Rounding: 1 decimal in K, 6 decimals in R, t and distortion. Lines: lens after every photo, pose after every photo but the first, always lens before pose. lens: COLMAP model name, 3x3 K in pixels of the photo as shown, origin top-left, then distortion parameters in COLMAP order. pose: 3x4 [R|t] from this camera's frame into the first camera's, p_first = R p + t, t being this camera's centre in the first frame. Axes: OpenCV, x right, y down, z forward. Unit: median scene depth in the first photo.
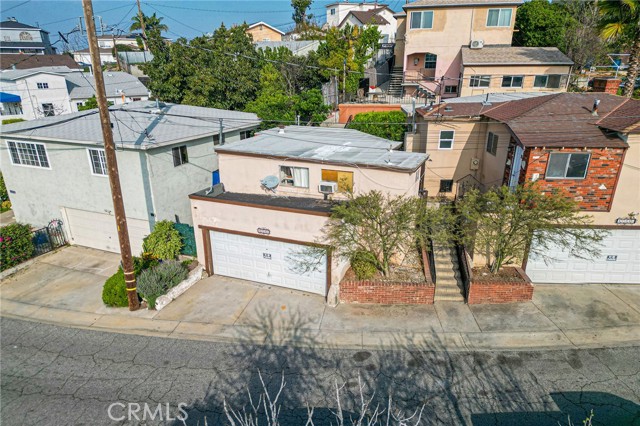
lens RADIAL K [[438.4, 0, 321.7], [0, 438.4, 250.9], [0, 0, 1]] dist [0.079559, -0.067166]
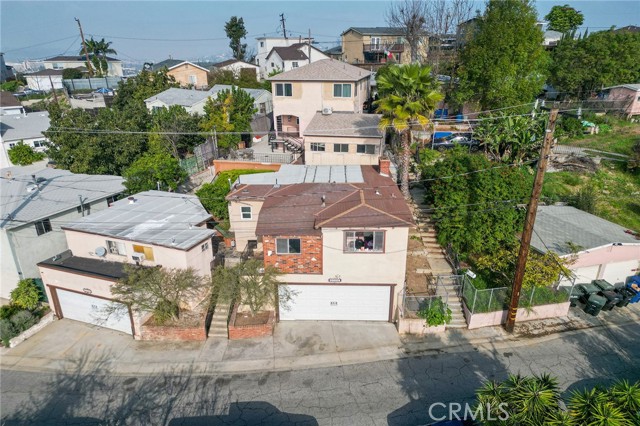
lens RADIAL K [[443.1, 0, 321.0], [0, 443.1, 245.7], [0, 0, 1]] dist [0.084297, -0.079340]
pose [[0.999624, -0.012983, 0.024172, 0.522204], [0.012927, 0.999913, 0.002468, -0.163485], [-0.024202, -0.002155, 0.999705, -0.415067]]
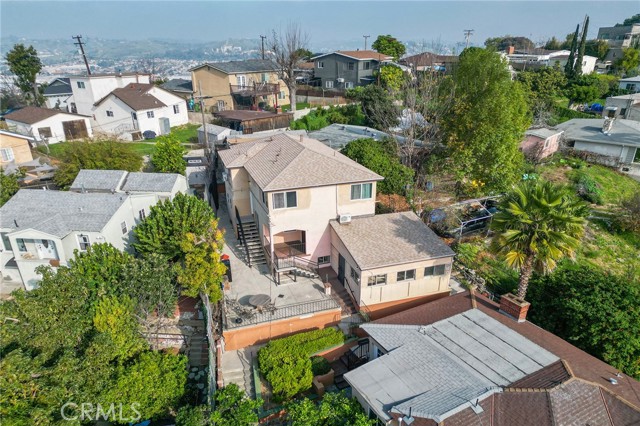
lens RADIAL K [[438.4, 0, 321.7], [0, 438.4, 250.9], [0, 0, 1]] dist [0.079559, -0.067166]
pose [[0.841250, -0.229517, 0.489511, -0.278382], [0.216344, 0.972675, 0.084259, -0.857315], [-0.495474, 0.035020, 0.867917, 0.411882]]
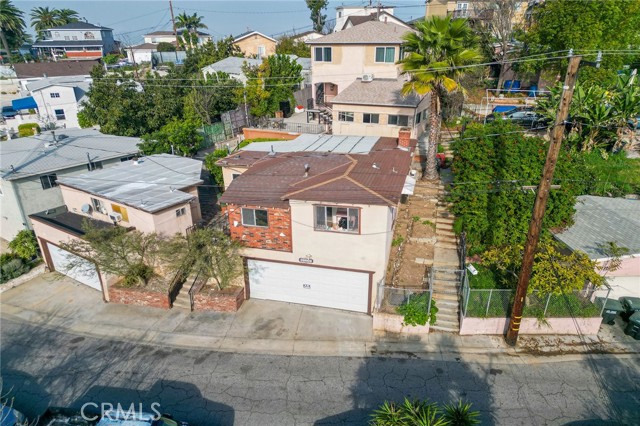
lens RADIAL K [[440.8, 0, 320.9], [0, 440.8, 249.4], [0, 0, 1]] dist [0.086447, -0.075649]
pose [[0.979915, 0.080553, -0.182424, 0.835137], [-0.072233, 0.996041, 0.051812, -0.149039], [0.185875, -0.037594, 0.981854, -0.235816]]
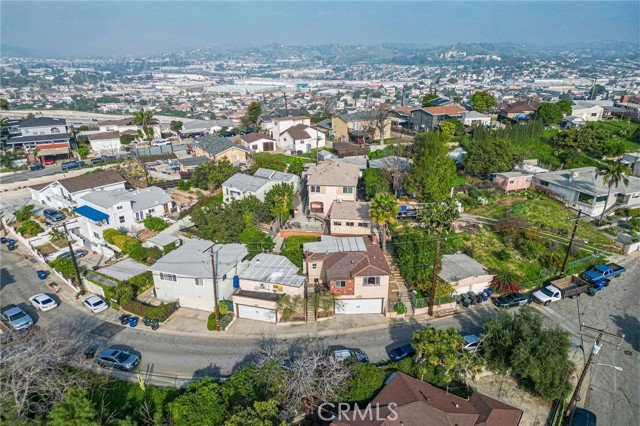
lens RADIAL K [[443.1, 0, 321.0], [0, 443.1, 245.7], [0, 0, 1]] dist [0.084297, -0.079340]
pose [[0.994293, -0.043653, 0.097345, 0.042206], [0.042761, 0.999022, 0.011237, -0.464018], [-0.097740, -0.007011, 0.995187, -2.179171]]
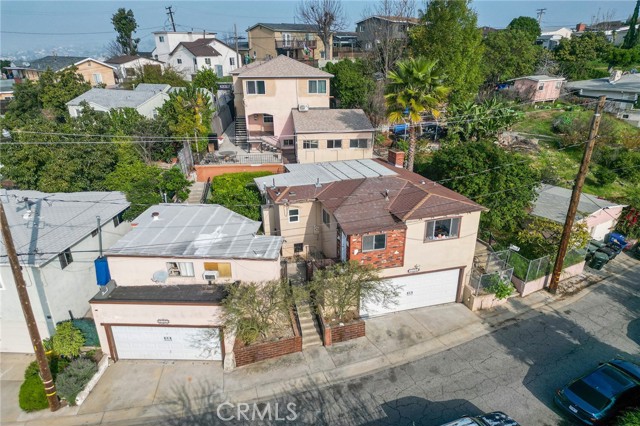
lens RADIAL K [[440.8, 0, 320.9], [0, 440.8, 249.4], [0, 0, 1]] dist [0.086447, -0.075649]
pose [[0.940712, -0.140706, 0.308648, -0.067018], [0.135721, 0.990030, 0.037676, -0.208015], [-0.310872, 0.006447, 0.950430, -0.297375]]
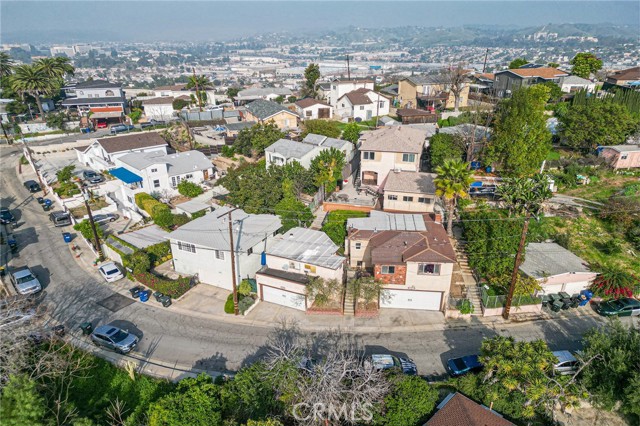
lens RADIAL K [[440.8, 0, 320.9], [0, 440.8, 249.4], [0, 0, 1]] dist [0.086447, -0.075649]
pose [[0.998900, 0.017760, -0.043402, 0.198411], [-0.015716, 0.998772, 0.046988, -0.376014], [0.044184, -0.046254, 0.997952, -1.560719]]
